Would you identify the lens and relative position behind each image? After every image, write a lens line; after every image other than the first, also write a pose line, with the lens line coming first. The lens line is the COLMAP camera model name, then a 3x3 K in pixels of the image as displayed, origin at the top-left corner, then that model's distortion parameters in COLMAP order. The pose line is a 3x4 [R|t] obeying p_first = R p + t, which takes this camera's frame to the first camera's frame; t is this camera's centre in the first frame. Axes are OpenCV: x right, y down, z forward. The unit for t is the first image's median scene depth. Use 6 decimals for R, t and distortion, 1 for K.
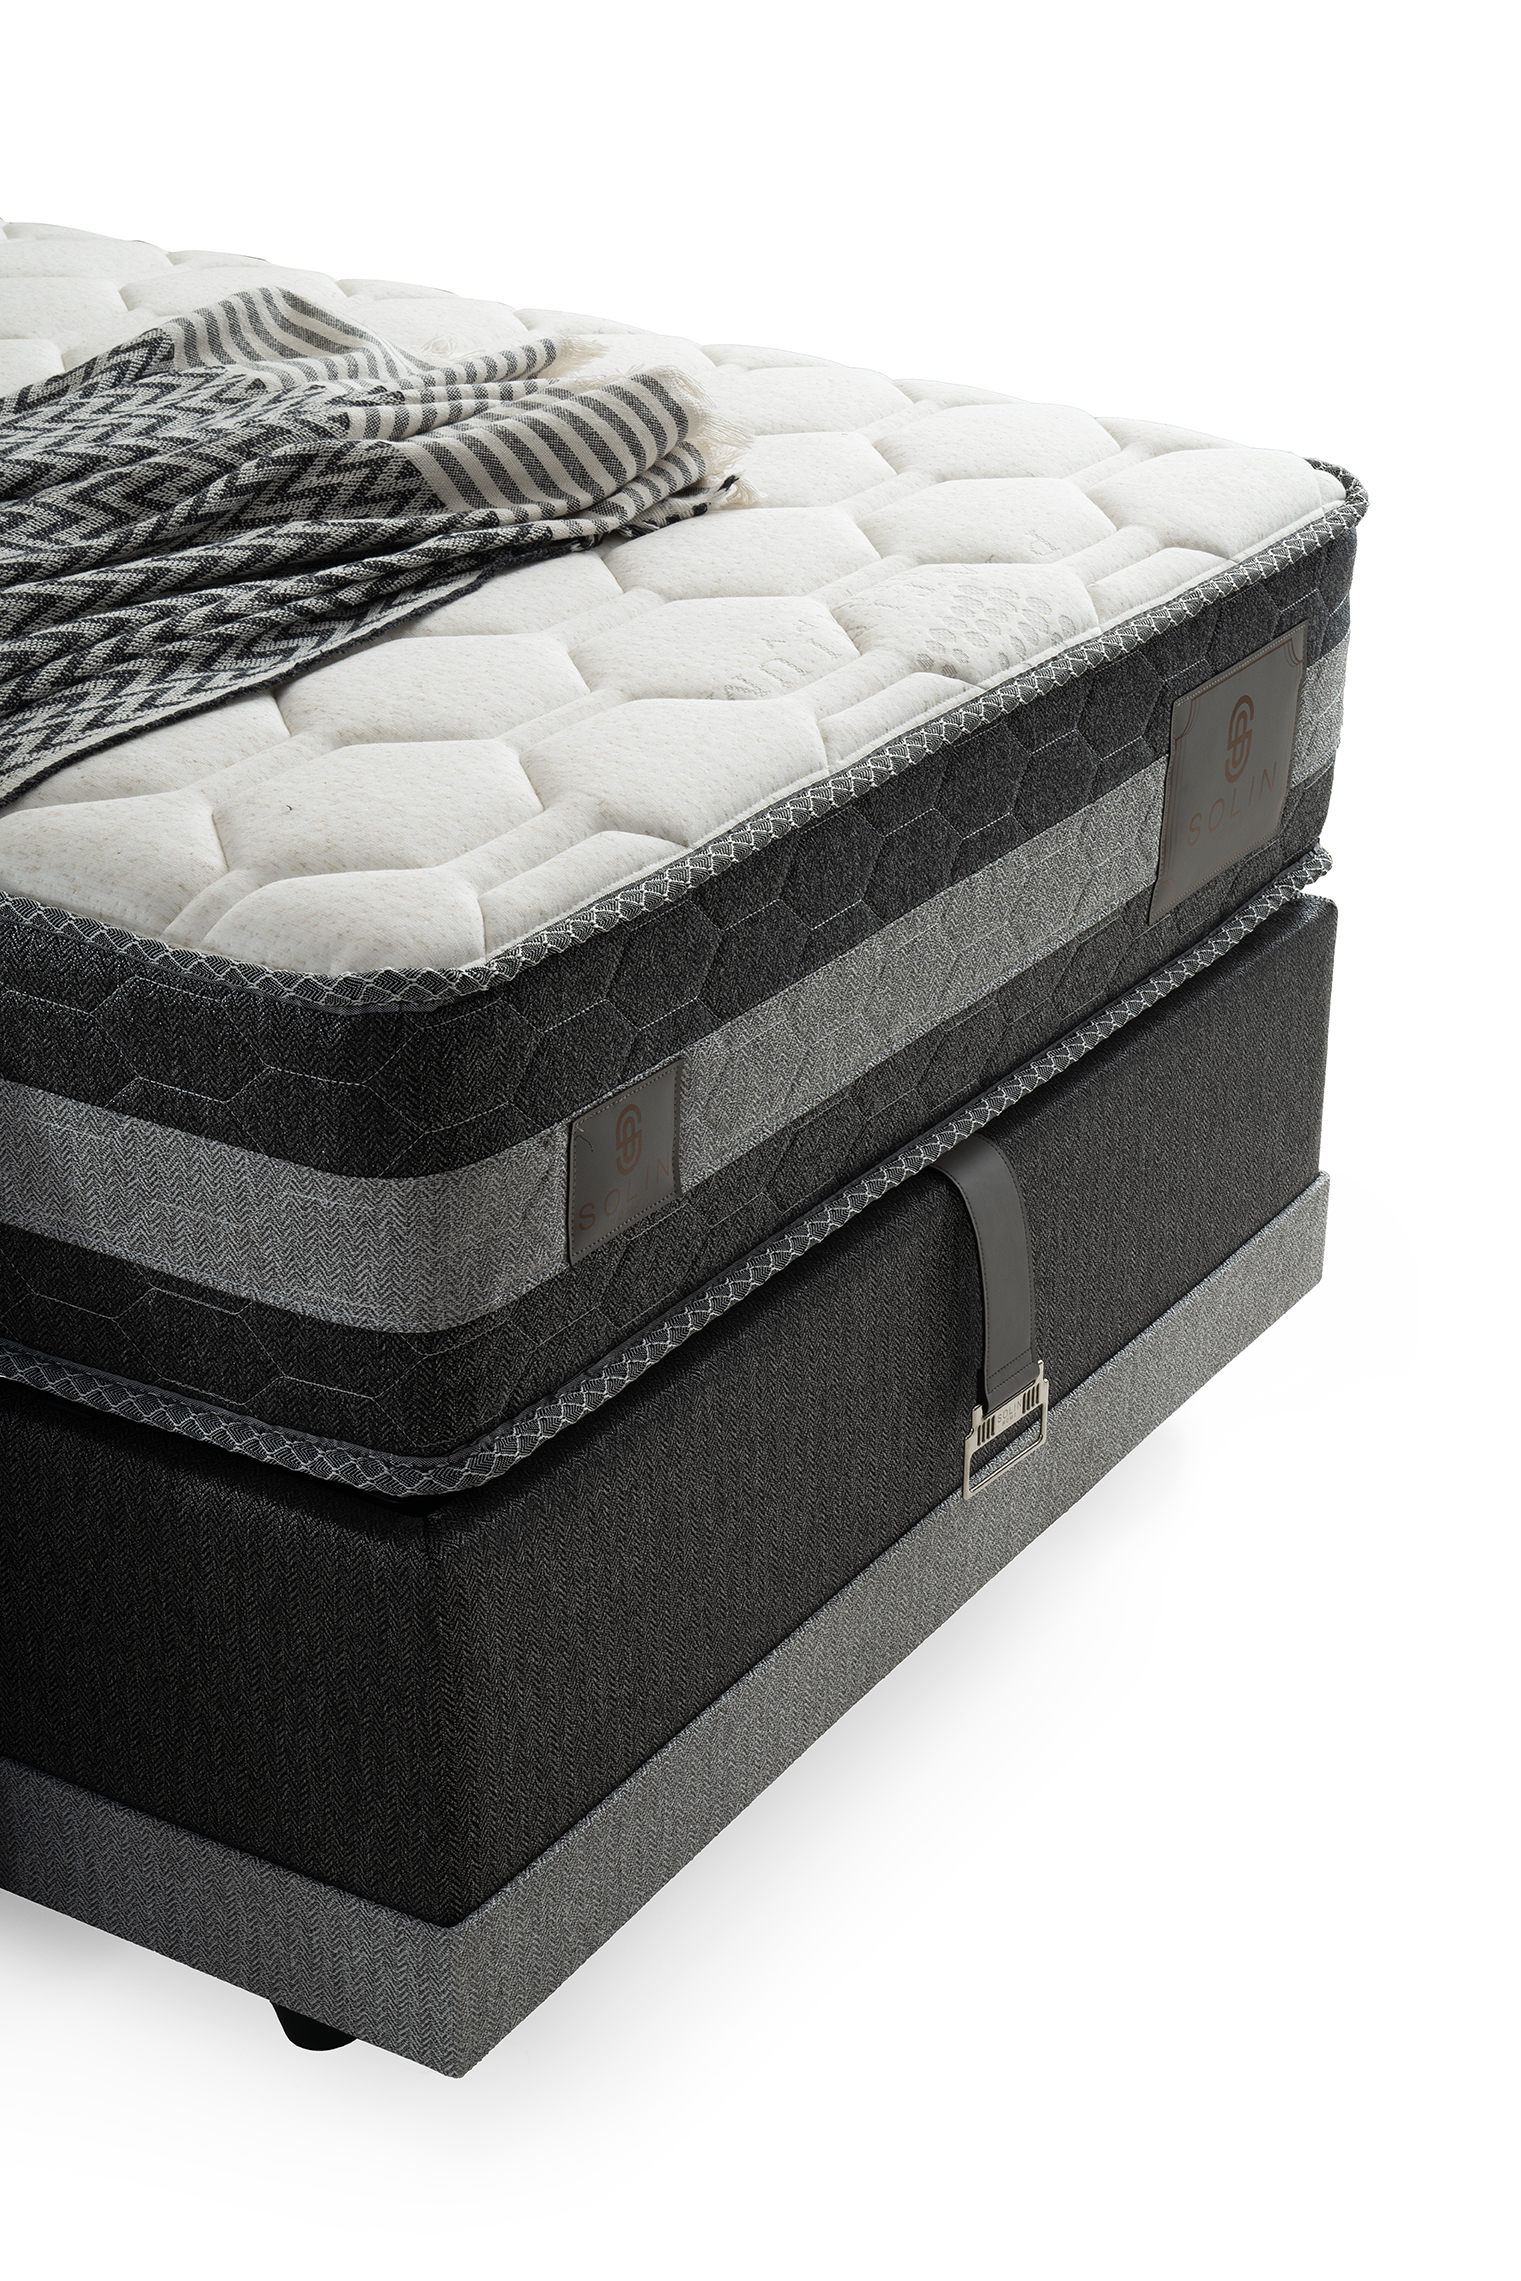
lens RADIAL K [[3971.4, 0, 755.6], [0, 3971.4, 1134.7], [0, 0, 1]] dist [0.248824, 0.000000]
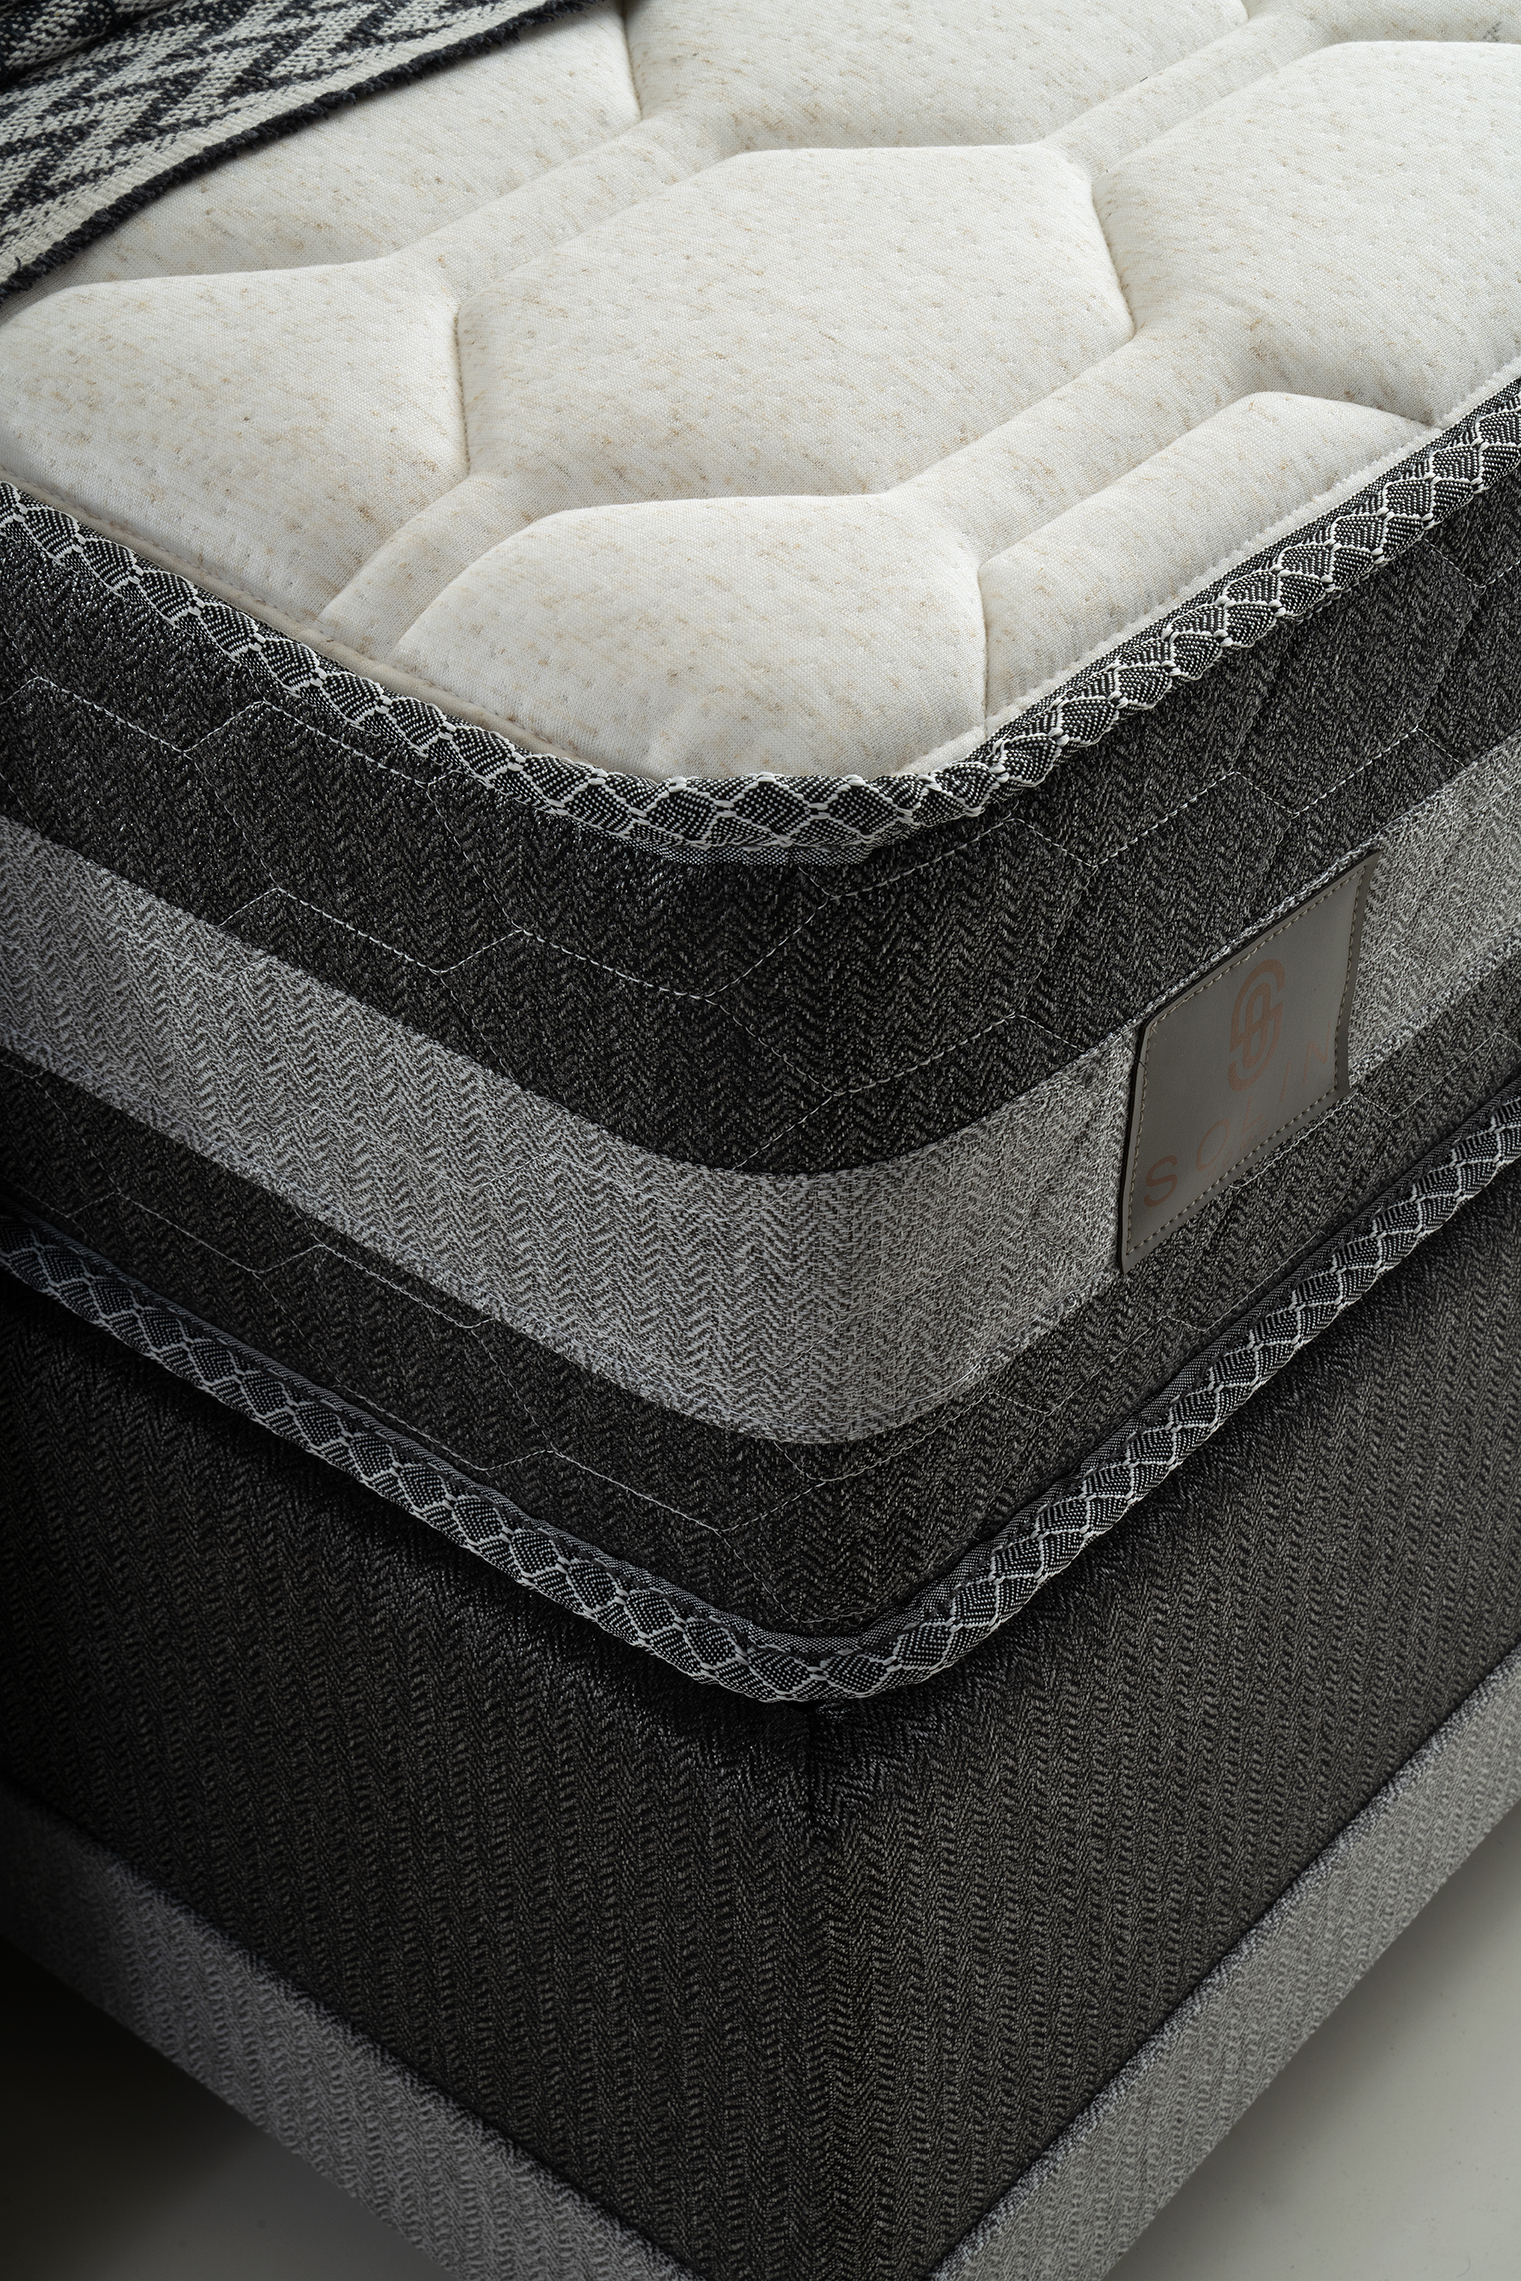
lens RADIAL K [[3971.4, 0, 774.5], [0, 3971.4, 1144.0], [0, 0, 1]] dist [0.248824, 0.000000]
pose [[0.990055, 0.077276, -0.117553, -0.032182], [-0.046539, 0.968482, 0.244696, -0.105449], [0.132757, -0.236792, 0.962448, 0.514045]]
